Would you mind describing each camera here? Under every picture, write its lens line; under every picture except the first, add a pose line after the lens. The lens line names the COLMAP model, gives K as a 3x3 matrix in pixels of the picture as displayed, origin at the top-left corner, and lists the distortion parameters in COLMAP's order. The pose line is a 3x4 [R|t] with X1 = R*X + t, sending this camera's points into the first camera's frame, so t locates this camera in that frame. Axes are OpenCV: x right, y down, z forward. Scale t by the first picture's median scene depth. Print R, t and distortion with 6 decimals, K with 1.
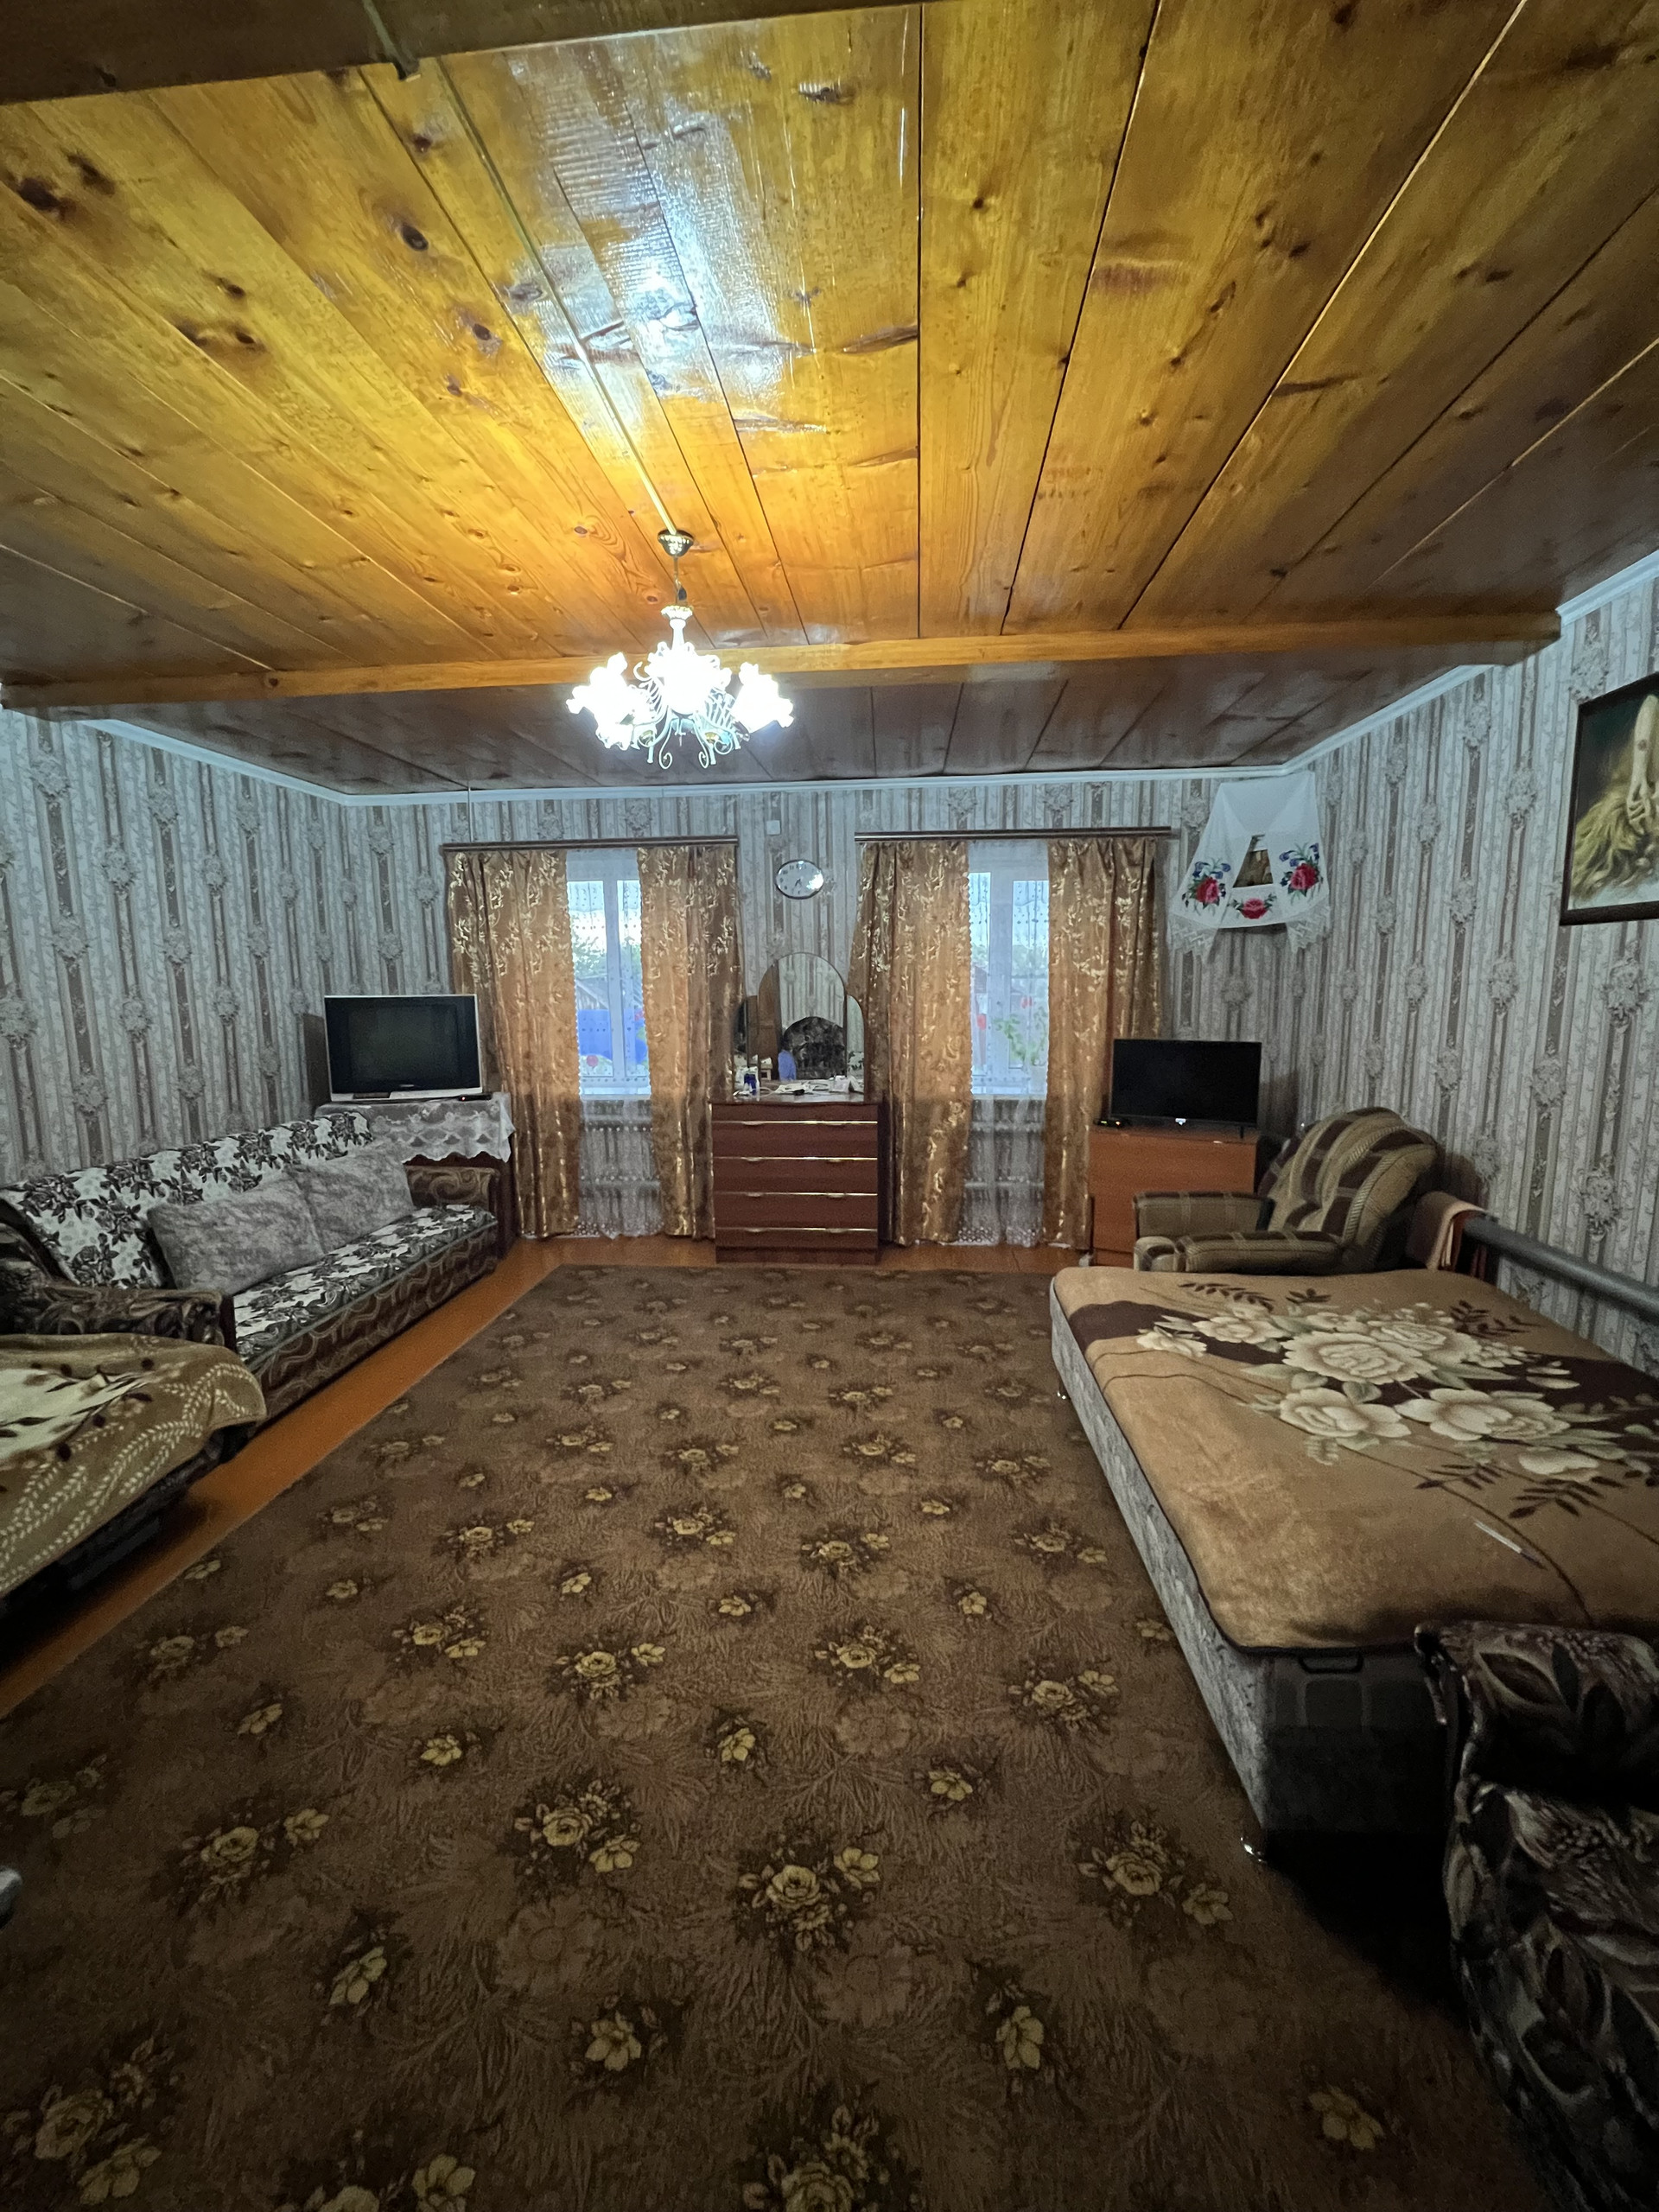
lens RADIAL K [[889.7, 0, 827.5], [0, 889.7, 1107.5], [0, 0, 1]] dist [-0.000394, 0.000682]
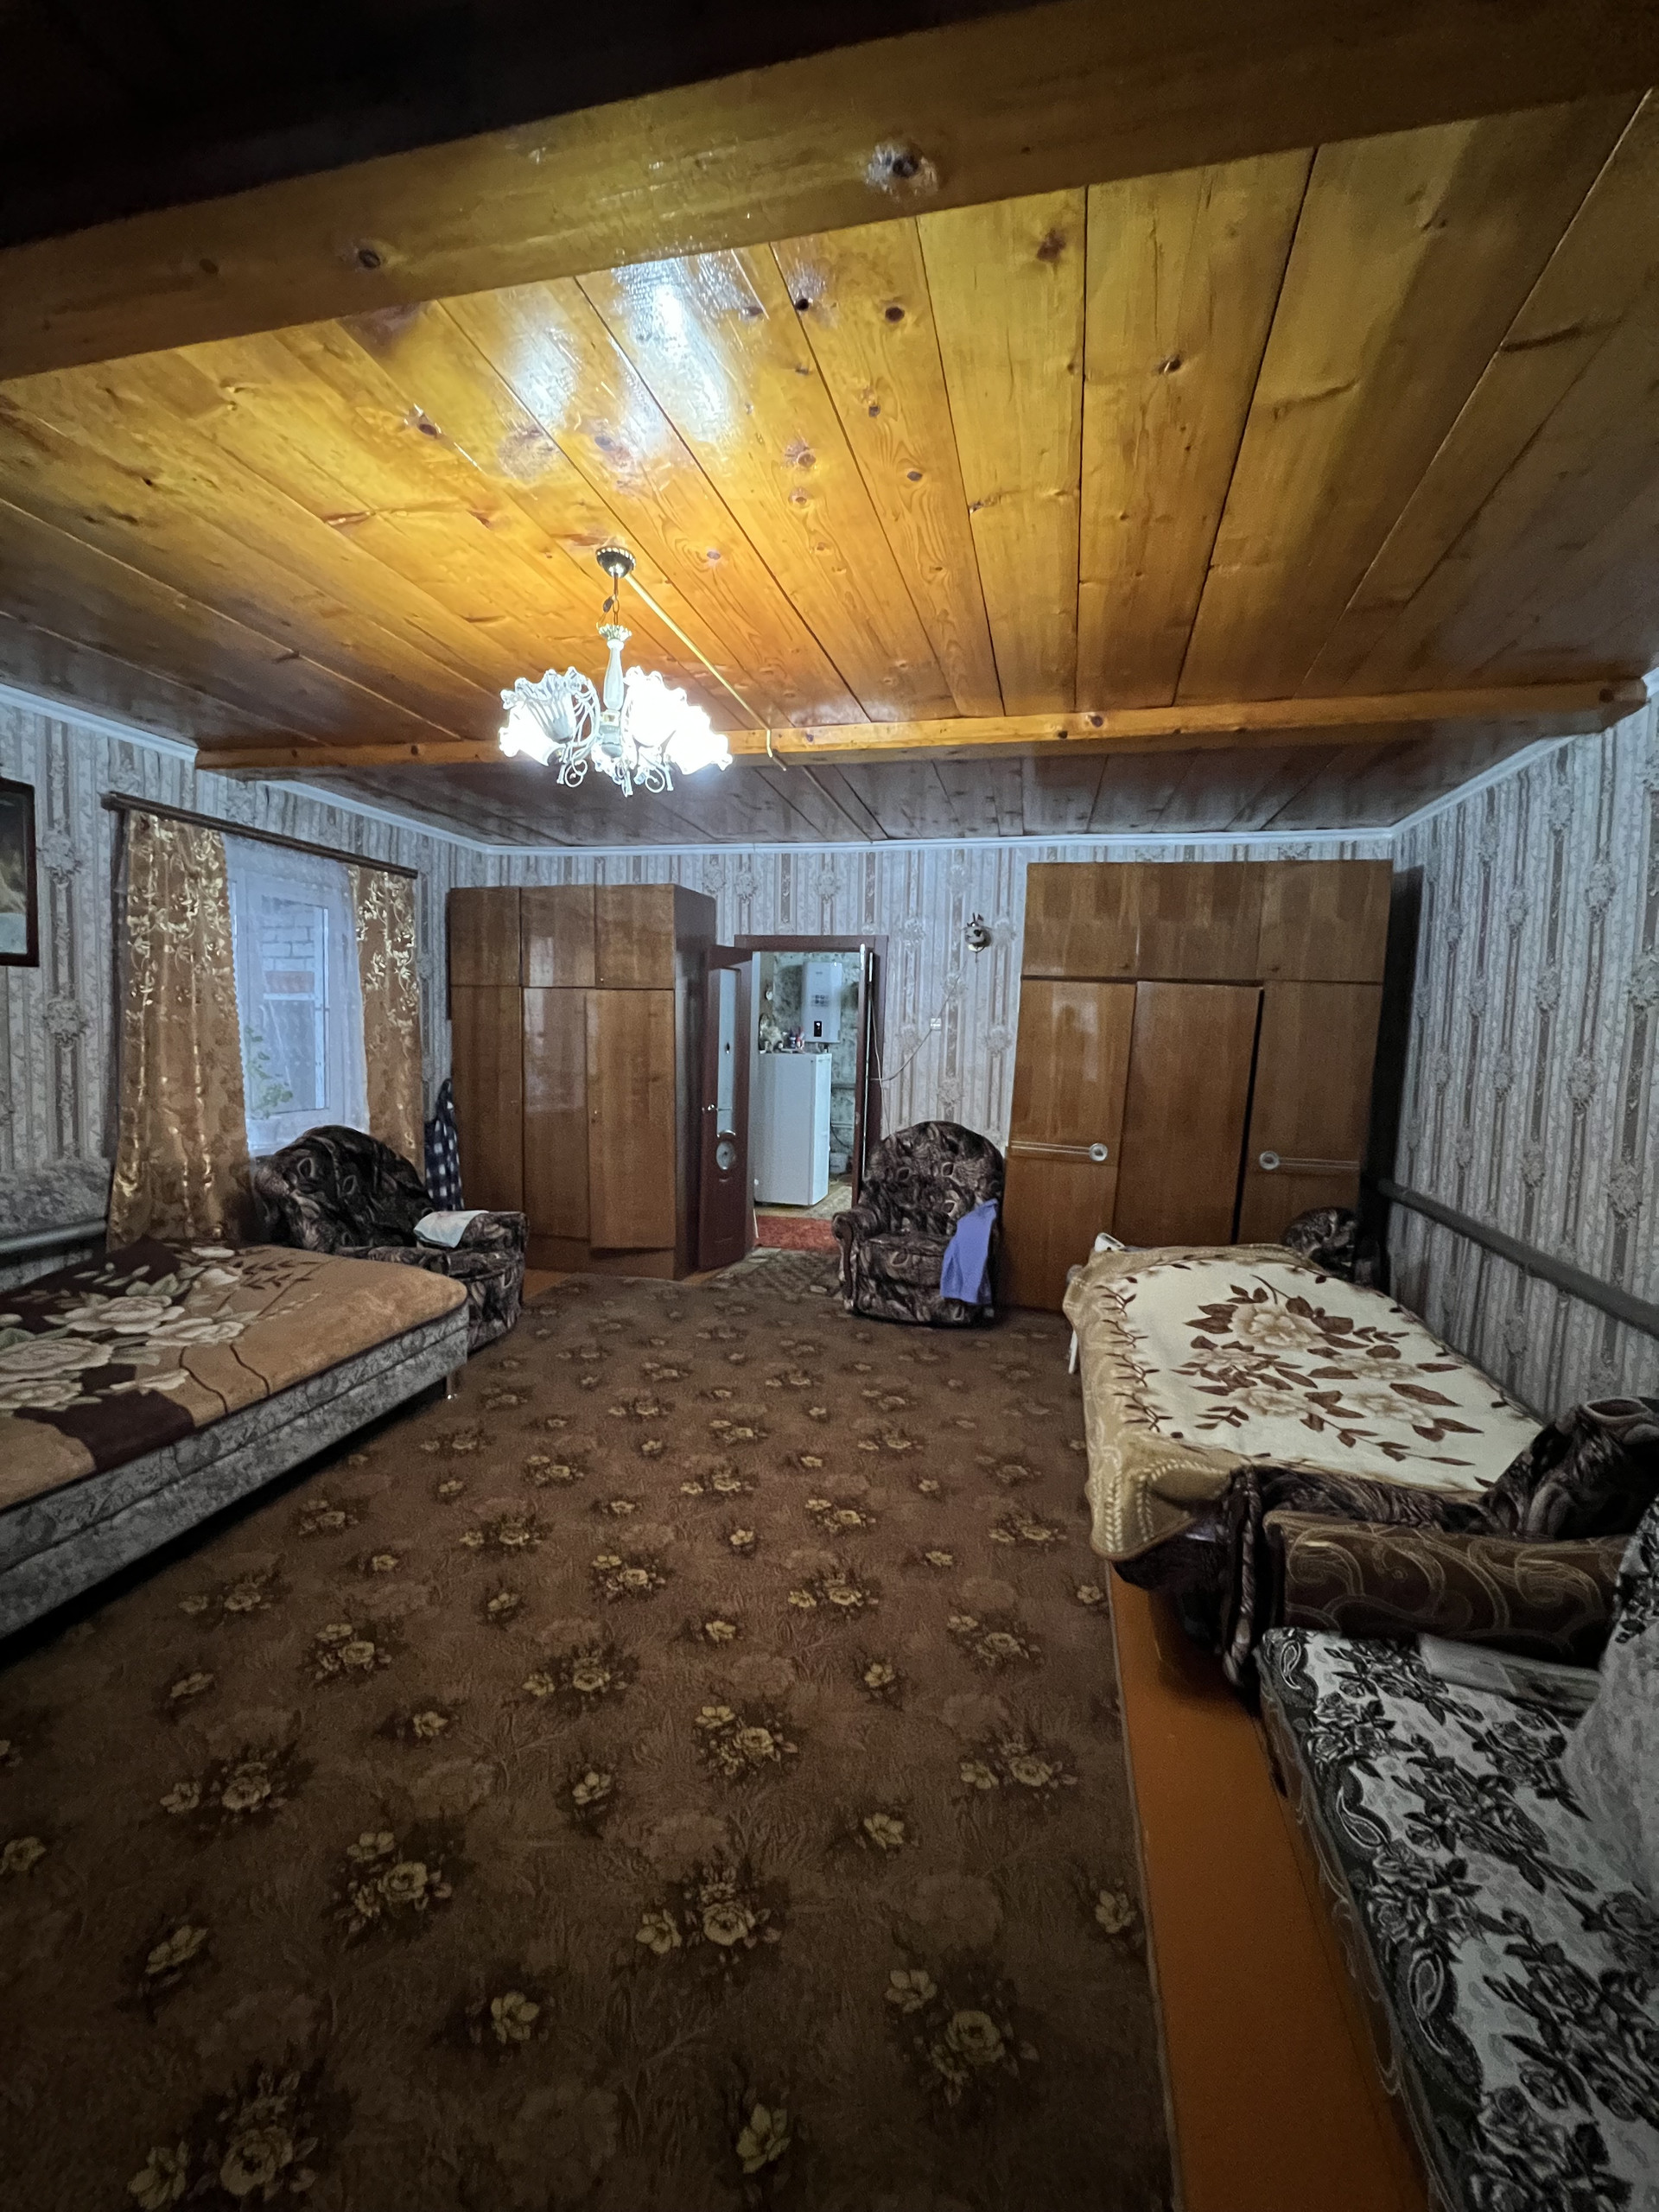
lens RADIAL K [[889.7, 0, 827.5], [0, 889.7, 1107.5], [0, 0, 1]] dist [-0.000394, 0.000682]
pose [[-0.988588, -0.034981, 0.146526, -0.541169], [-0.002167, 0.975867, 0.218357, -0.275587], [-0.150628, 0.215547, -0.964806, 1.973777]]
